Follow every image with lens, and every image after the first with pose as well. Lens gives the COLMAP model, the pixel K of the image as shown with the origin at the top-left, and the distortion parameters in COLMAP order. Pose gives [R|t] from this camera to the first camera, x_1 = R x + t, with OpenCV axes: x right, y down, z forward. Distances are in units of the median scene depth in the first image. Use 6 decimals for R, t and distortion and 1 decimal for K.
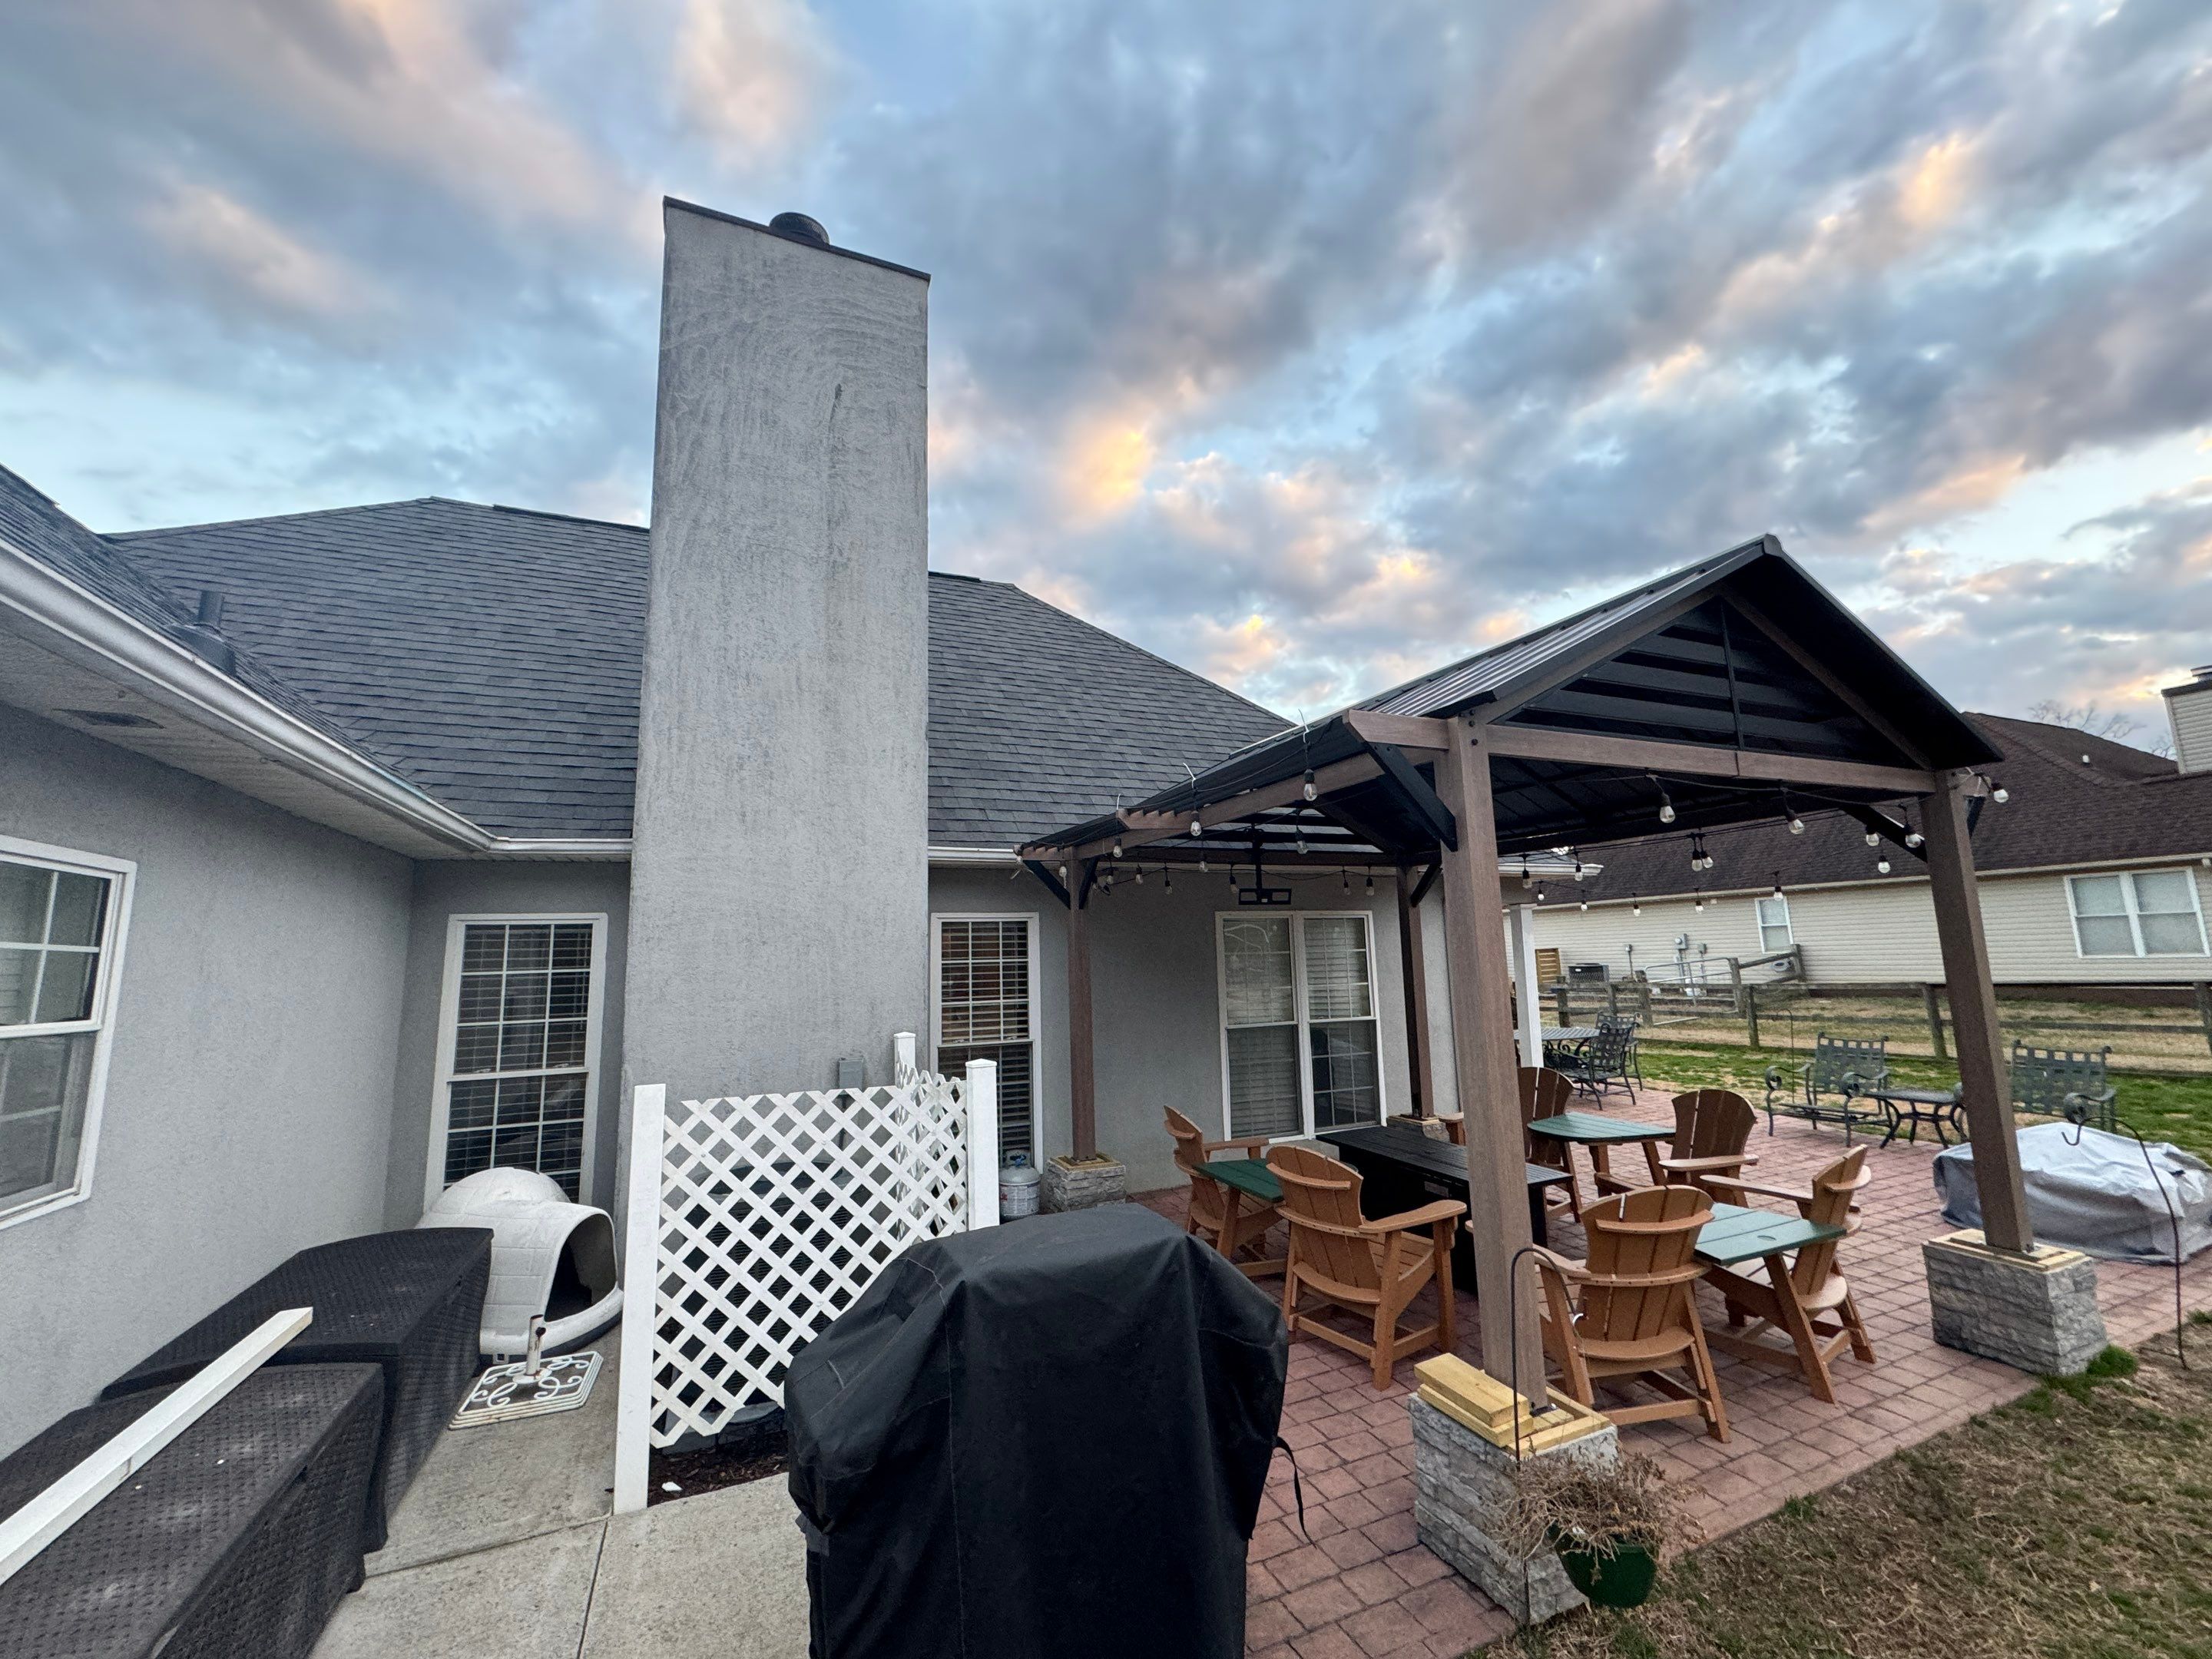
lens RADIAL K [[874.0, 0, 1102.2], [0, 874.0, 825.7], [0, 0, 1]] dist [-0.000712, -0.000054]
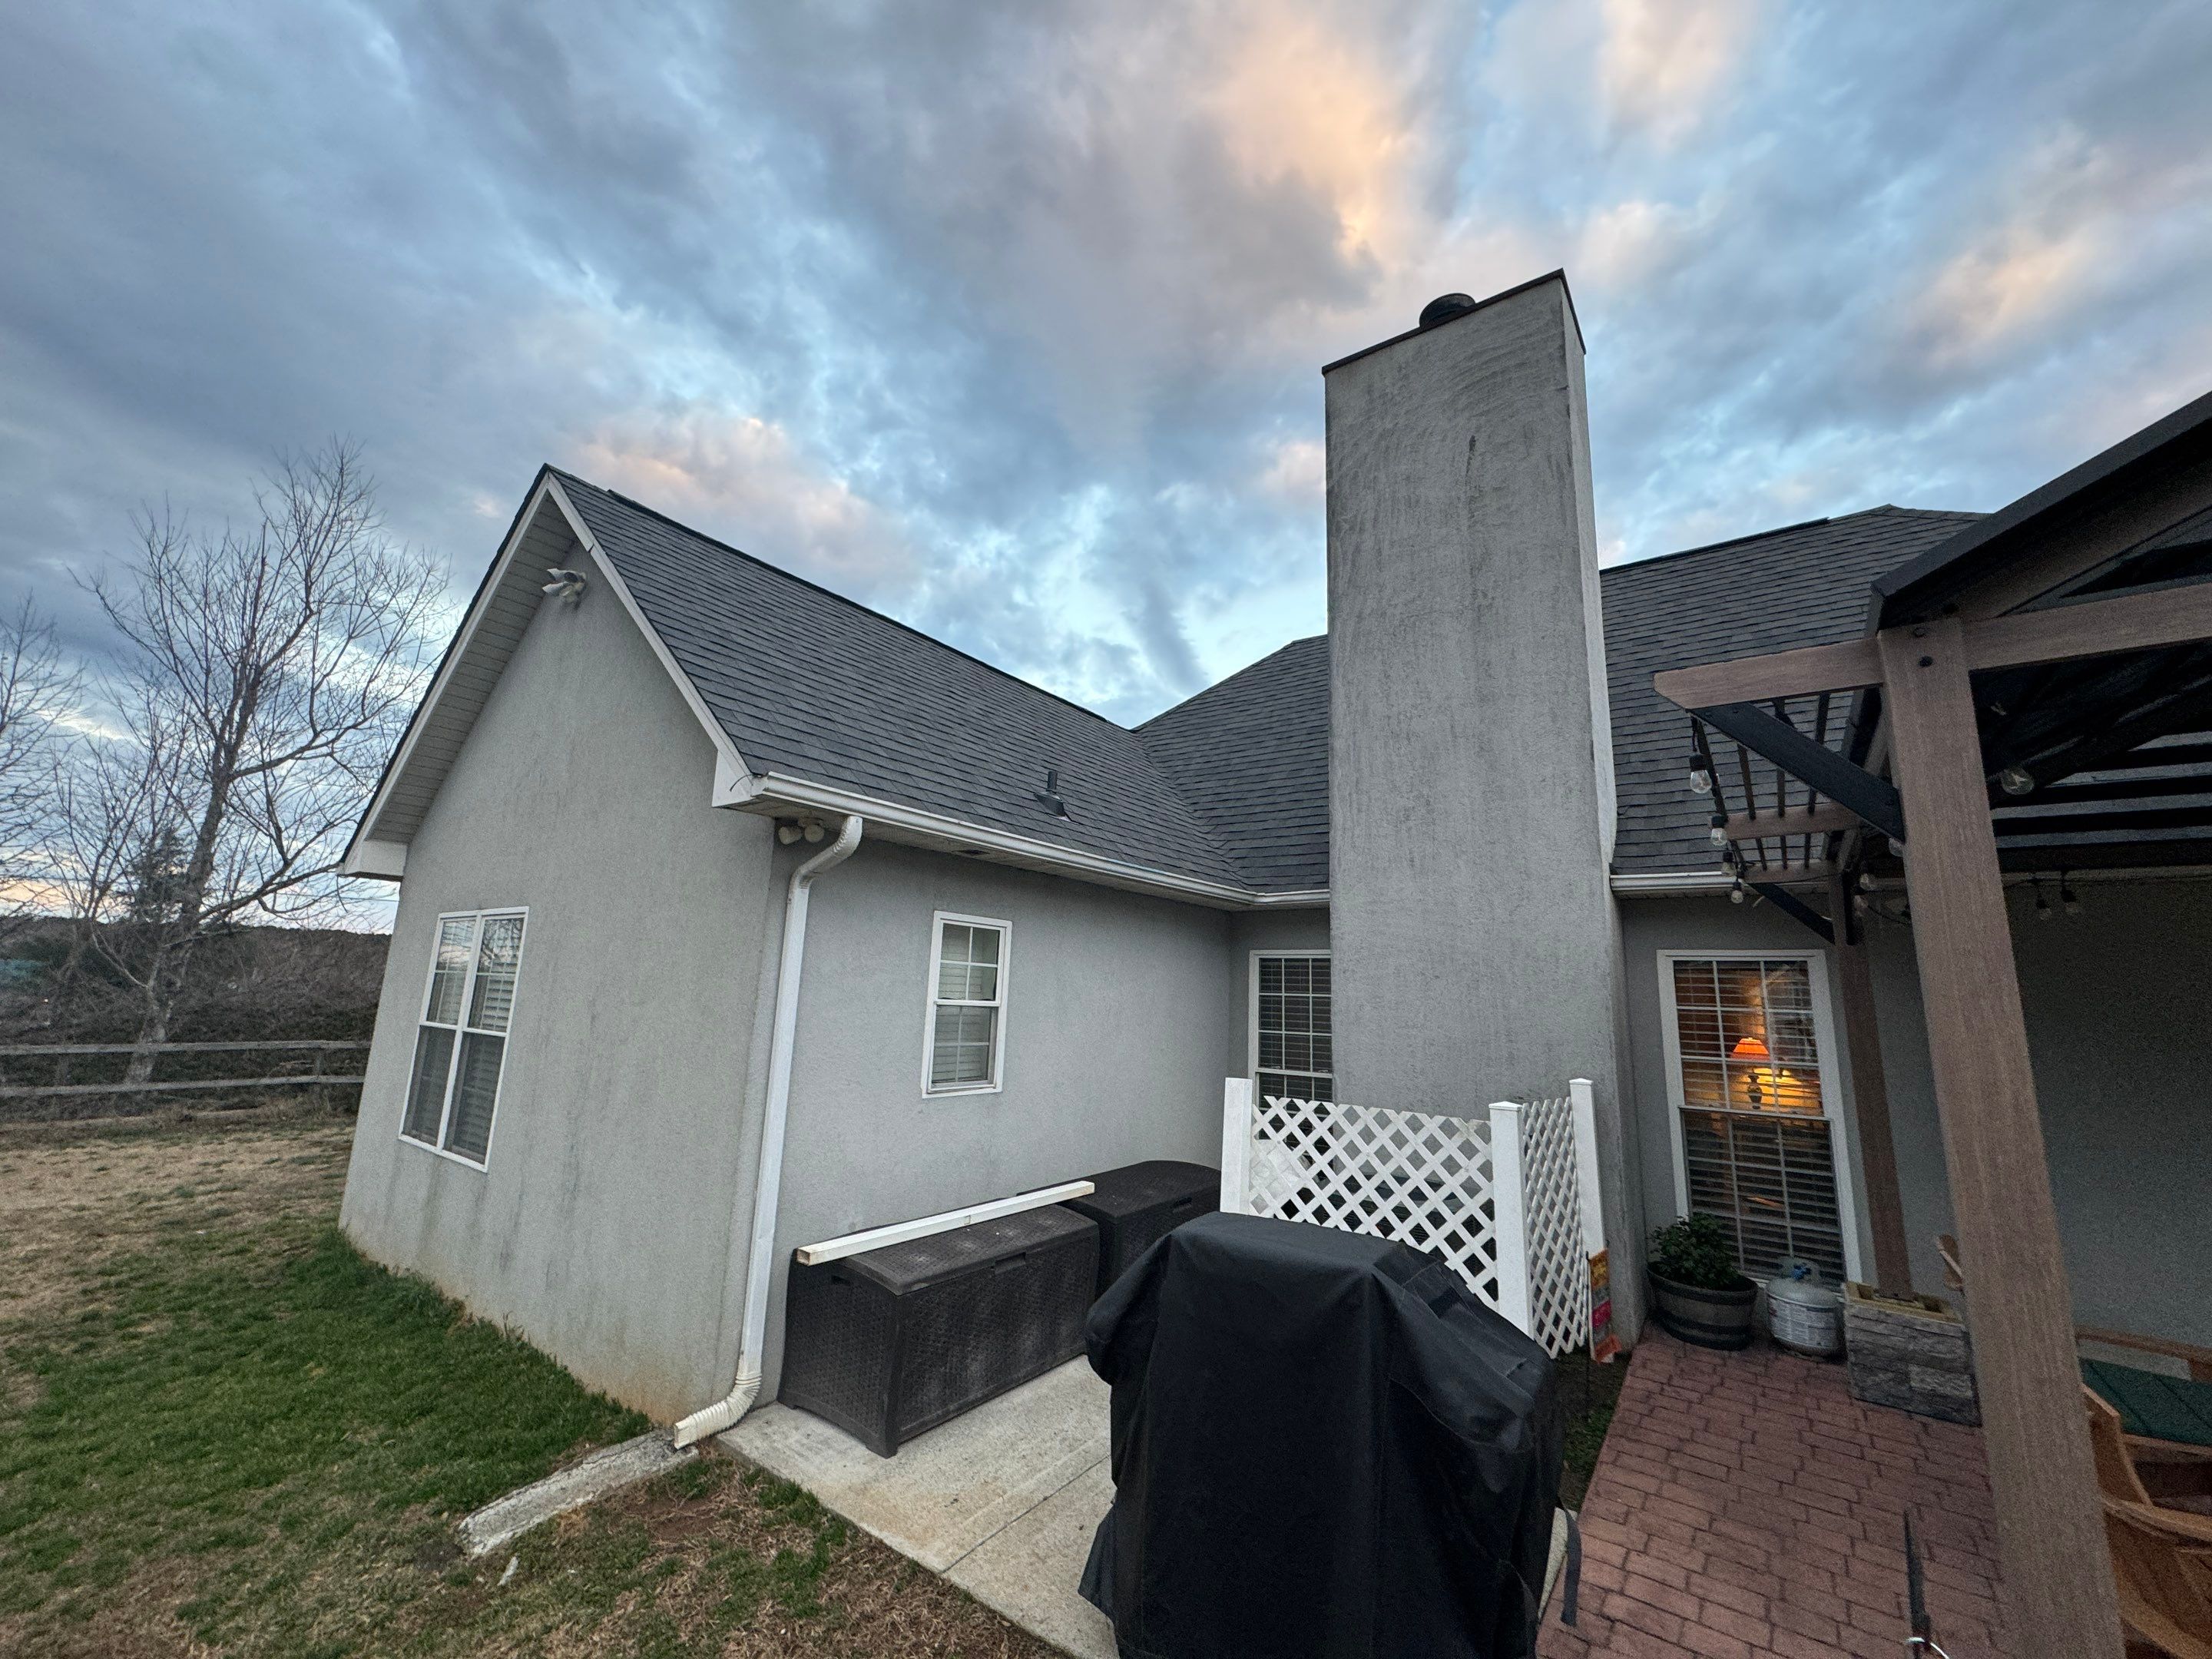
lens RADIAL K [[874.0, 0, 1116.0], [0, 874.0, 830.0], [0, 0, 1]] dist [-0.000712, -0.000054]
pose [[0.496321, -0.116734, -0.860255, 0.344758], [0.083712, 0.992736, -0.086413, 0.012800], [0.864093, -0.029125, 0.502488, 0.108799]]
